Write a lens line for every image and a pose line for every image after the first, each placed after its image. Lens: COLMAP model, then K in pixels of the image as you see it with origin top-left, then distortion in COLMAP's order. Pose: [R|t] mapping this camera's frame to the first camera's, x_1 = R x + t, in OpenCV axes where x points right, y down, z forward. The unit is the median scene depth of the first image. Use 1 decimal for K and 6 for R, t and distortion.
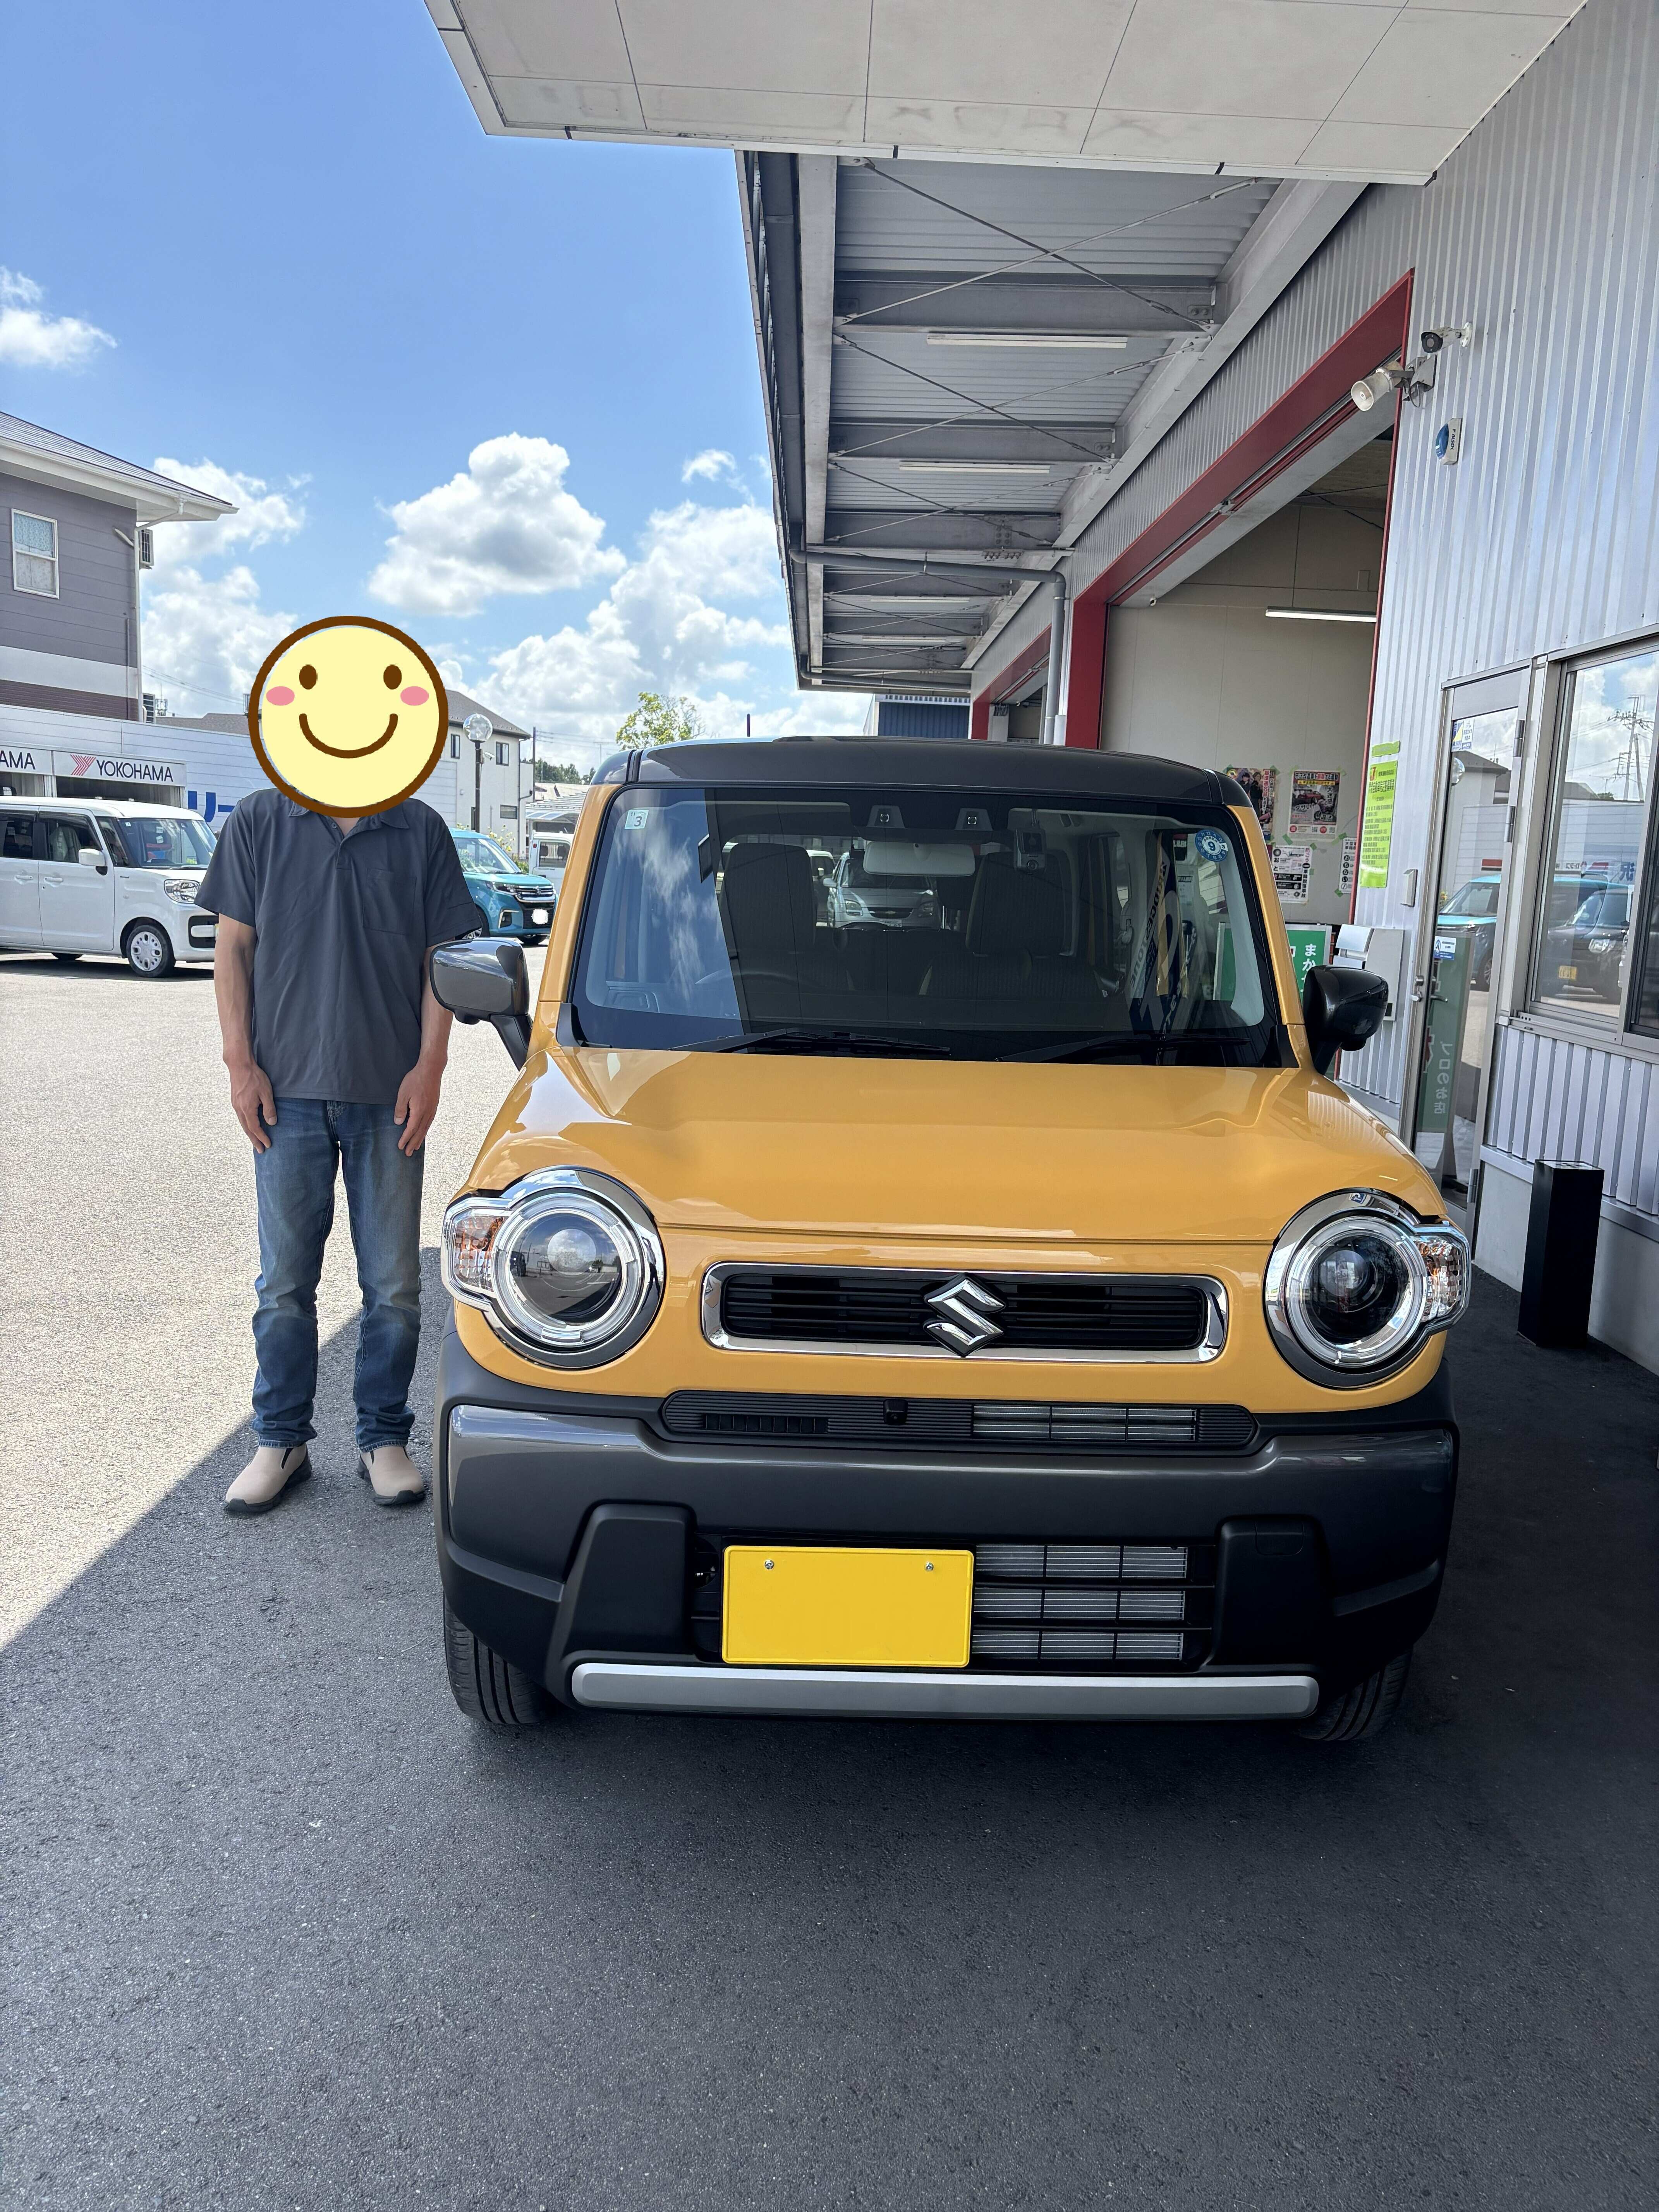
lens RADIAL K [[1672.8, 0, 841.0], [0, 1672.8, 1101.6], [0, 0, 1]] dist [0.042681, -0.041915]
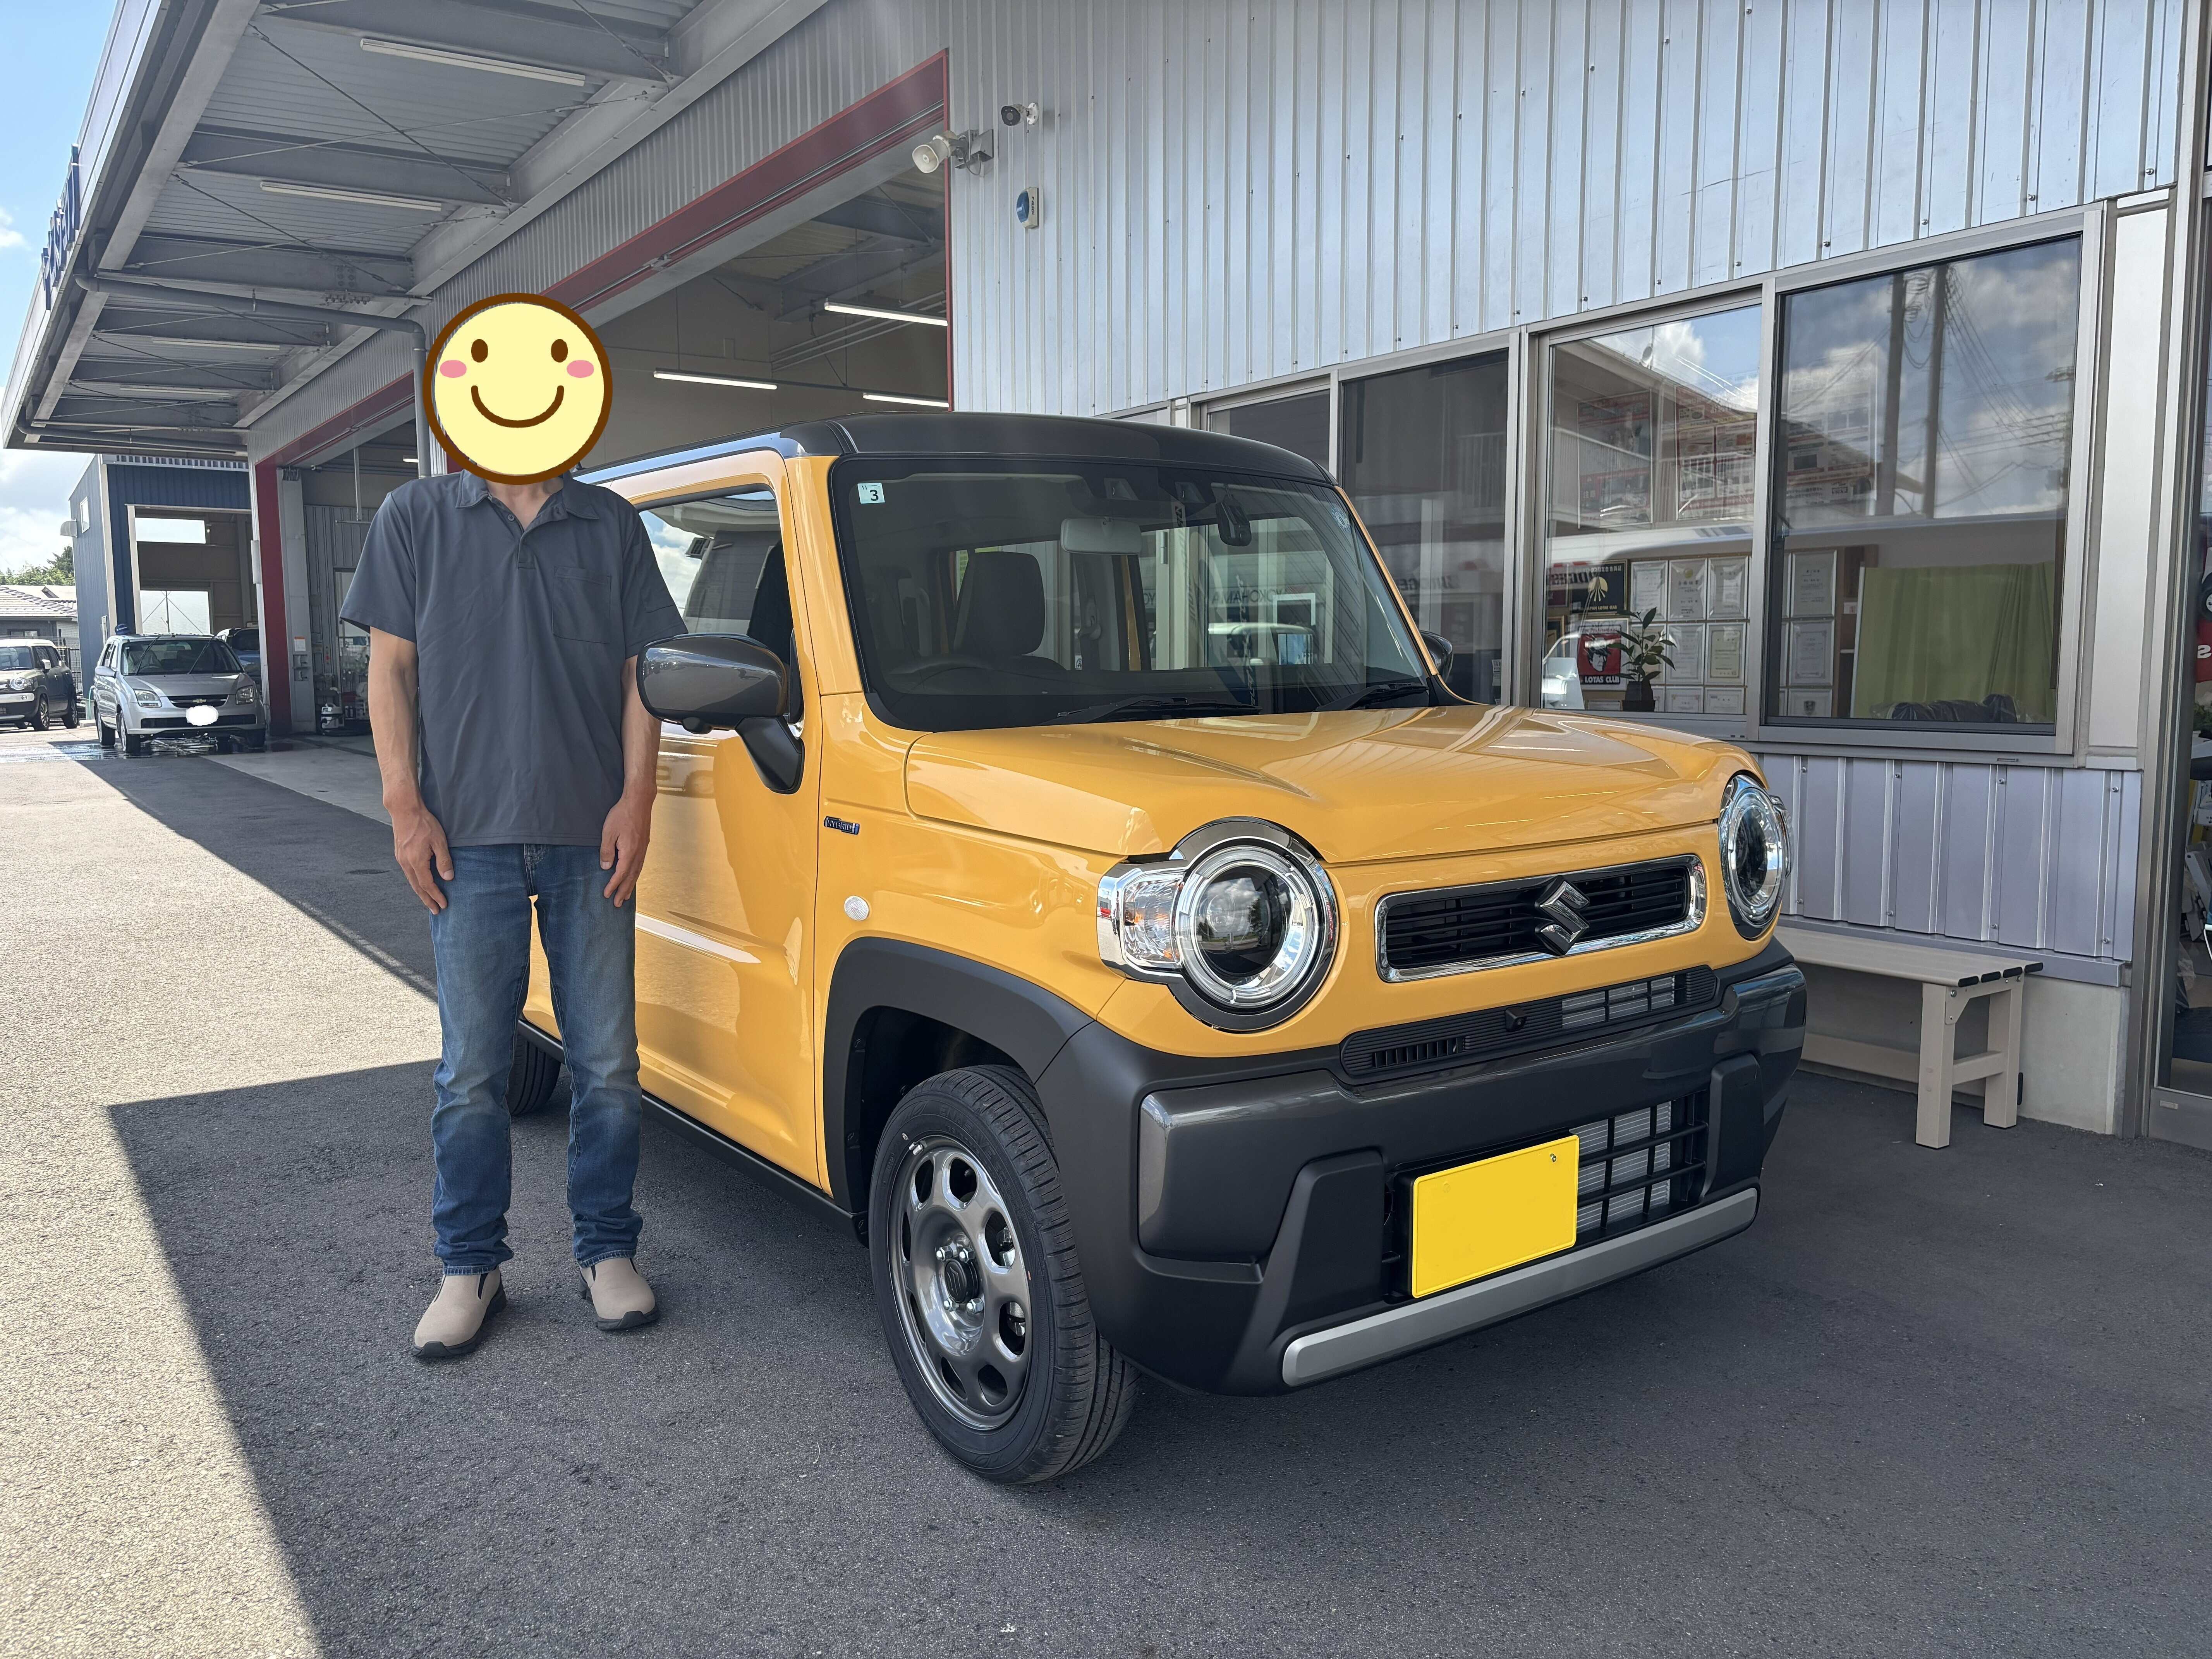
lens RADIAL K [[1672.8, 0, 1096.5], [0, 1672.8, 826.7], [0, 0, 1]] dist [0.042681, -0.041915]
pose [[0.831281, -0.104735, 0.545896, -0.226537], [0.122071, 0.992511, 0.004533, 0.009106], [-0.542283, 0.062870, 0.837841, 0.077802]]
